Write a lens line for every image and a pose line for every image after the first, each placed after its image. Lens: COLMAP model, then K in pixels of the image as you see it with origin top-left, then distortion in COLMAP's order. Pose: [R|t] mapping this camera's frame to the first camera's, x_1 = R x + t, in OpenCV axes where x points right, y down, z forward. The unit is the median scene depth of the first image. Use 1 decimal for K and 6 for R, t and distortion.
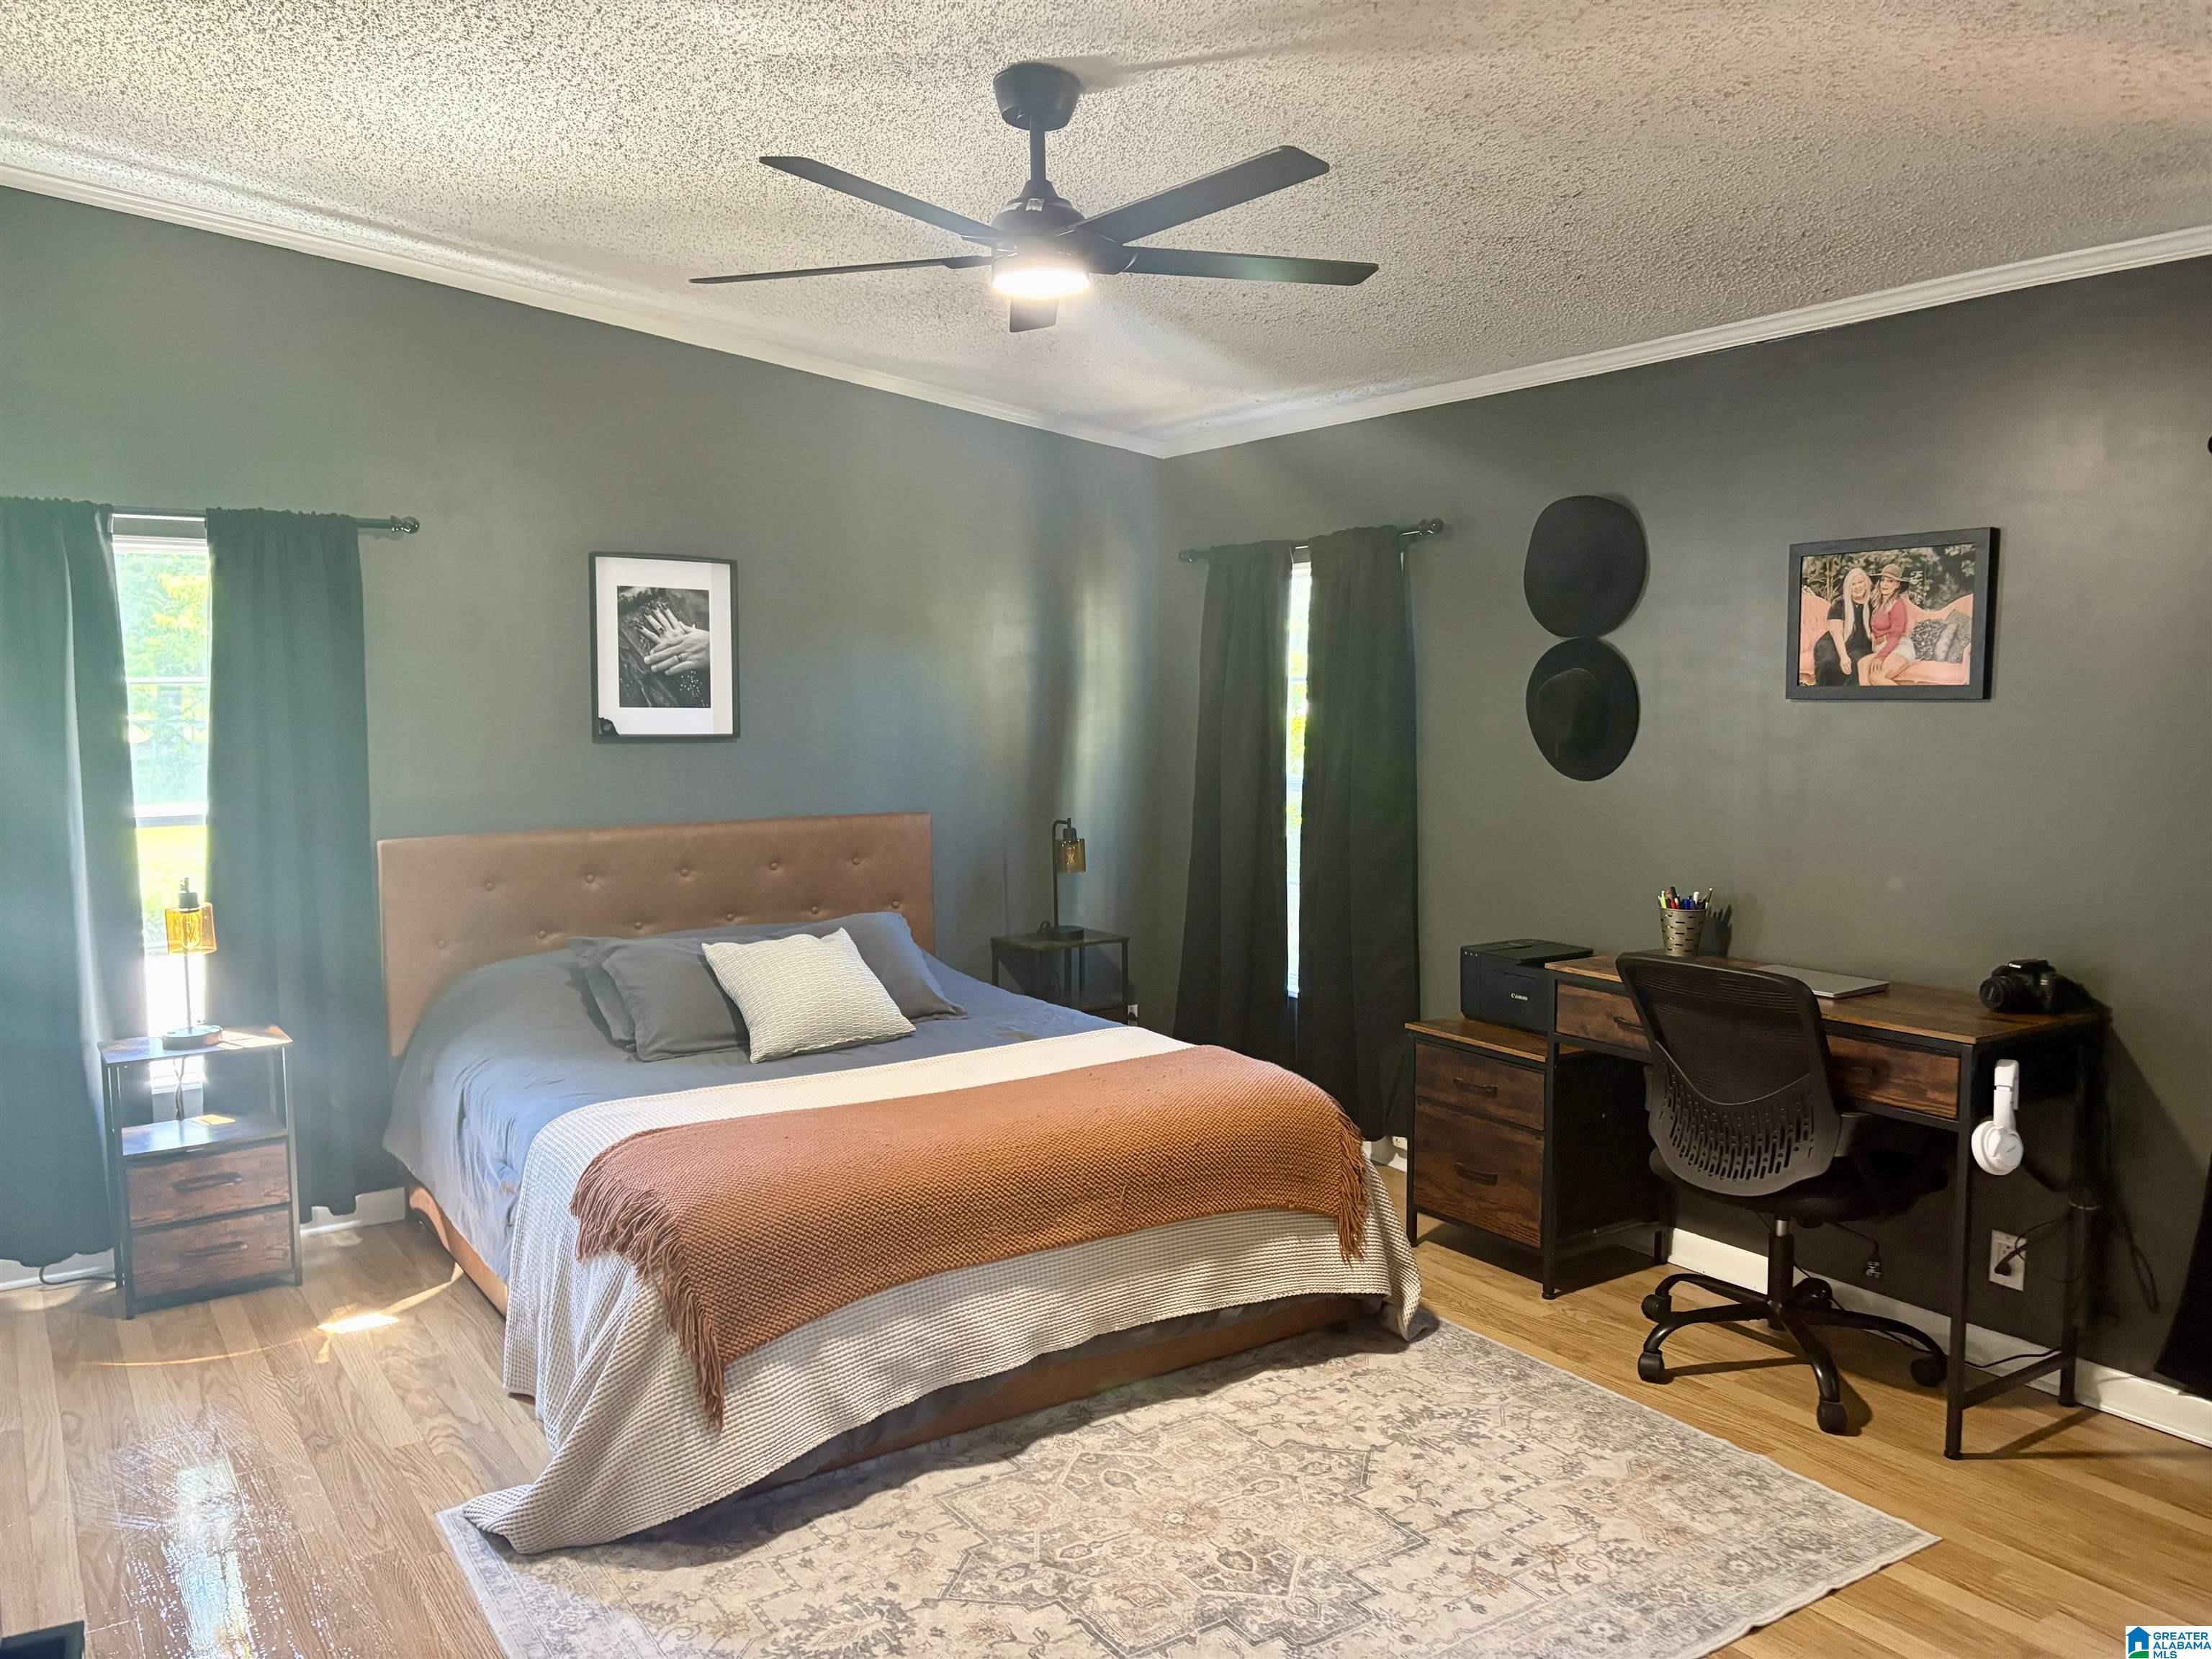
lens RADIAL K [[1663.3, 0, 1110.0], [0, 1663.3, 823.1], [0, 0, 1]] dist [0.071102, -0.081817]
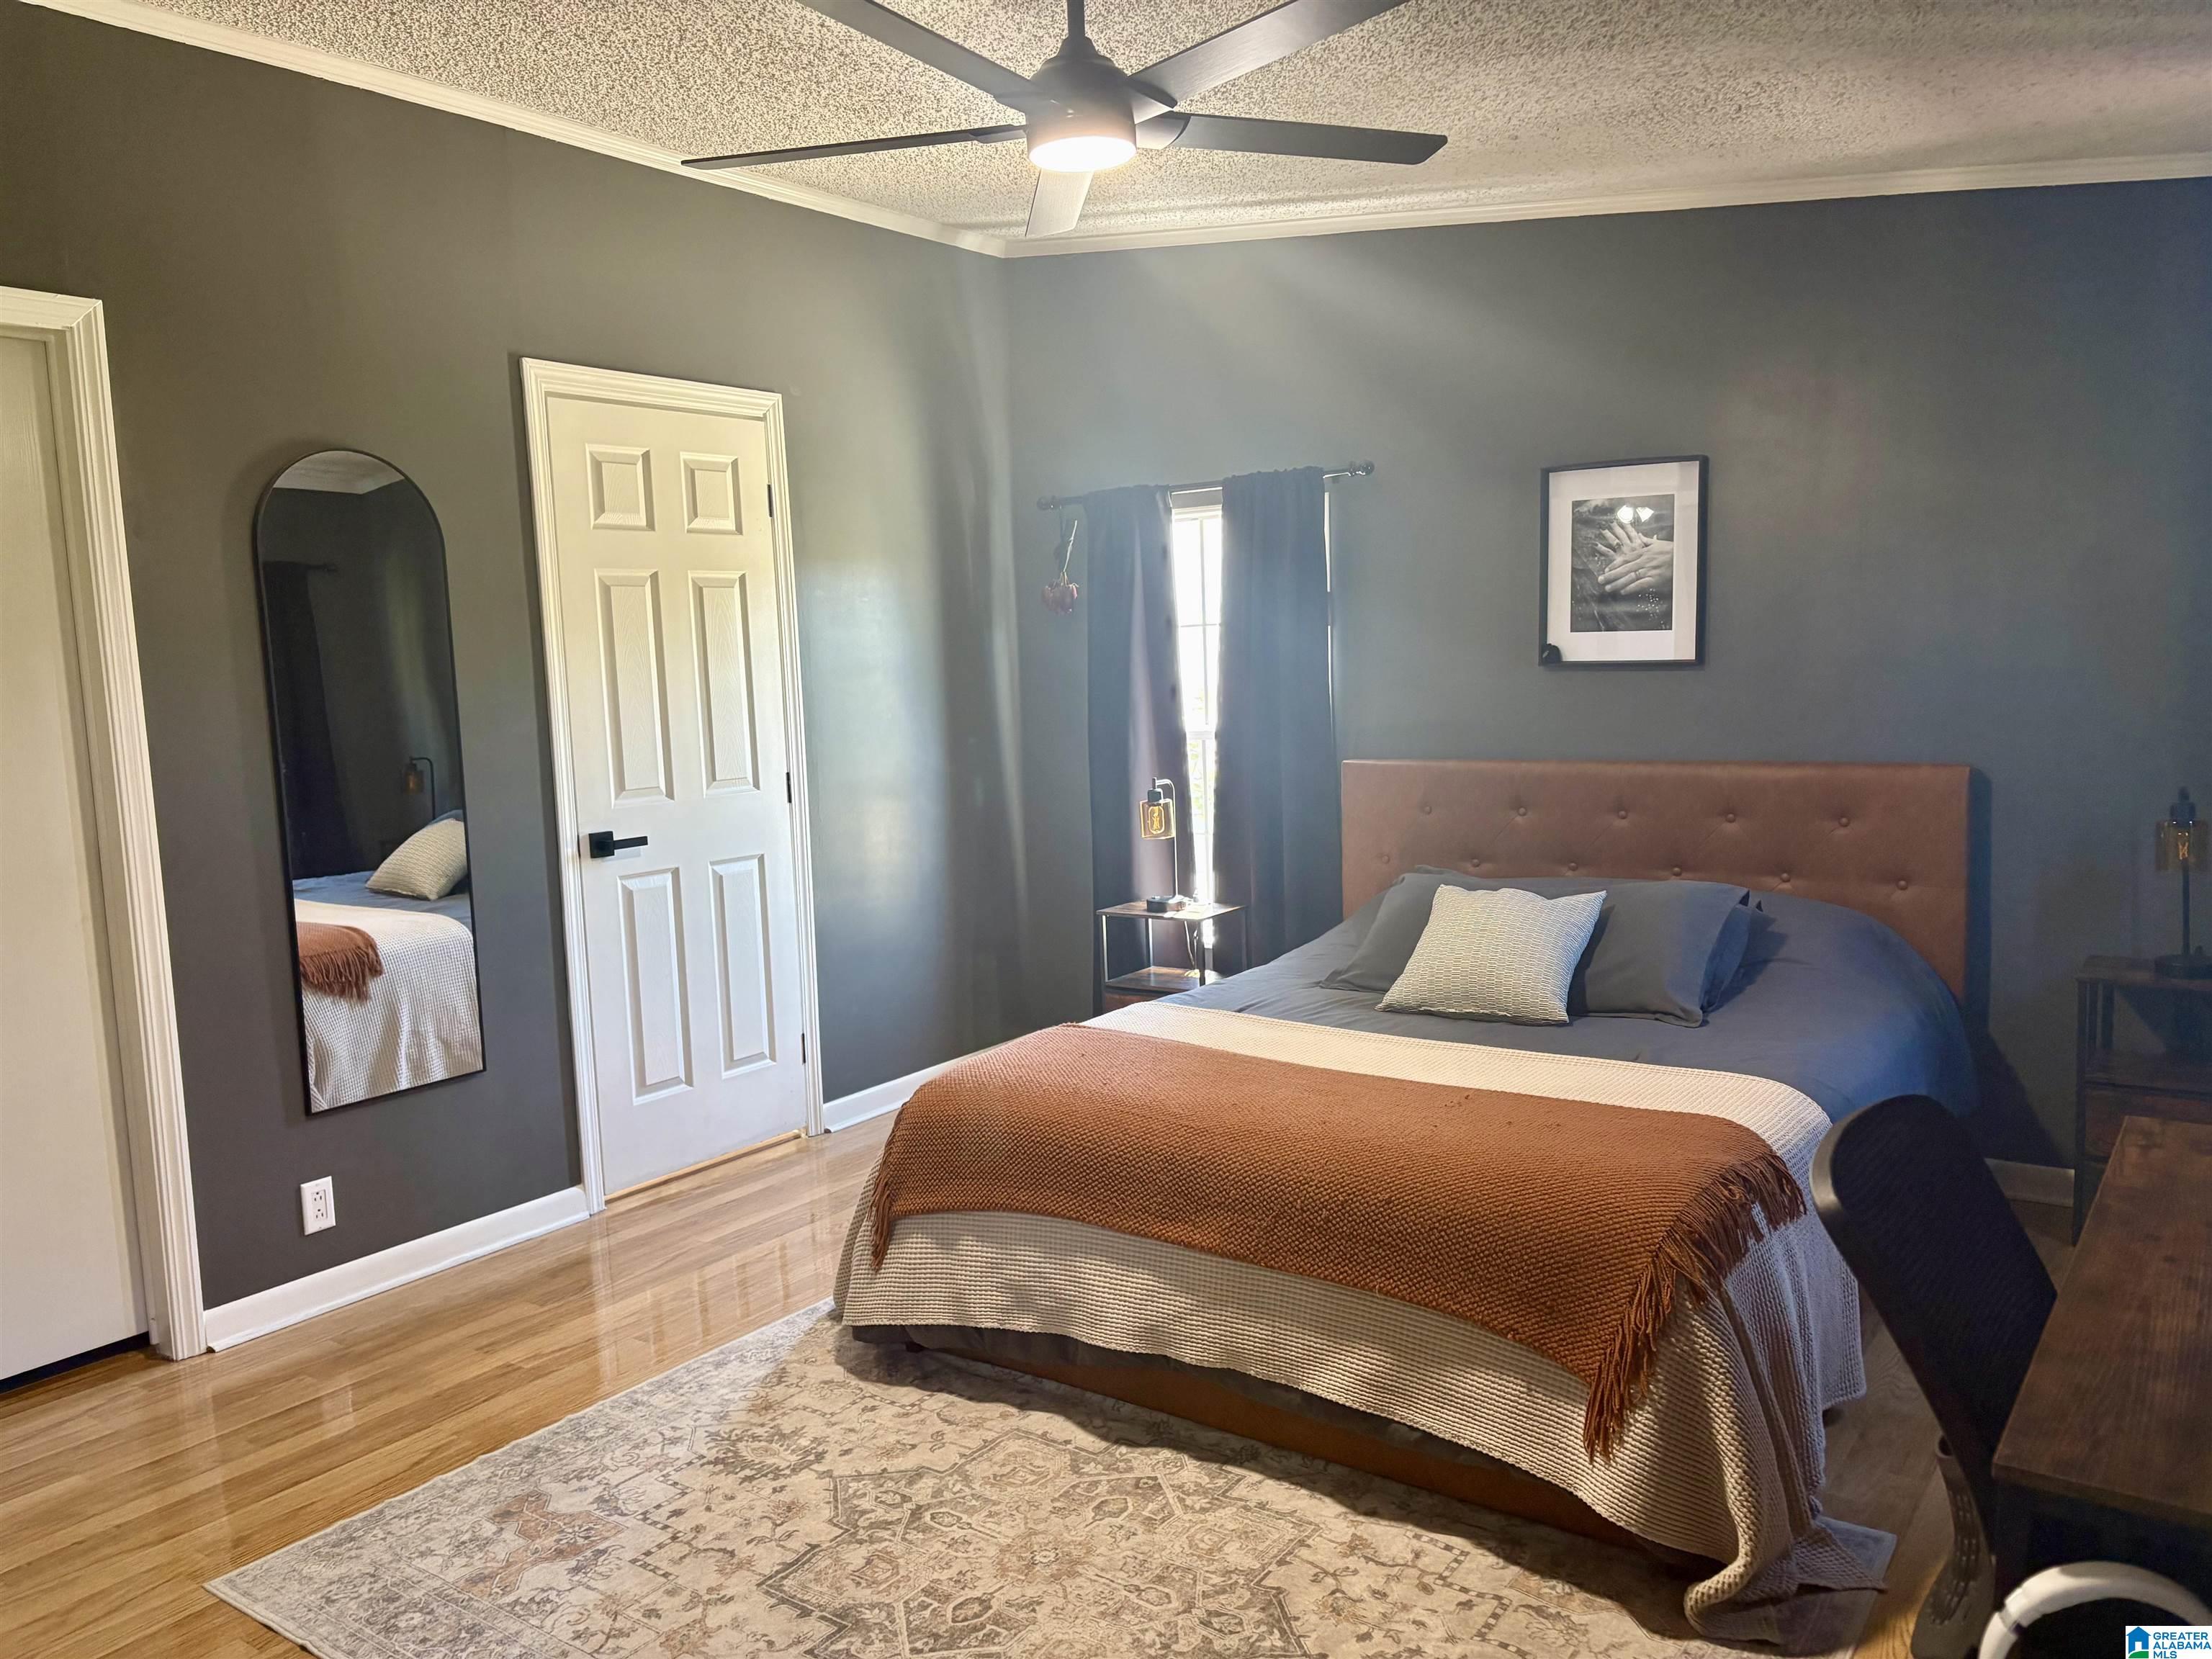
lens RADIAL K [[1684.5, 0, 1106.0], [0, 1684.5, 829.5], [0, 0, 1]] dist [-0.009539, 0.081222]
pose [[0.346771, 0.092910, -0.933337, 0.702731], [-0.049793, 0.995502, 0.080598, -0.030976], [0.936627, 0.018524, 0.349837, 0.600076]]
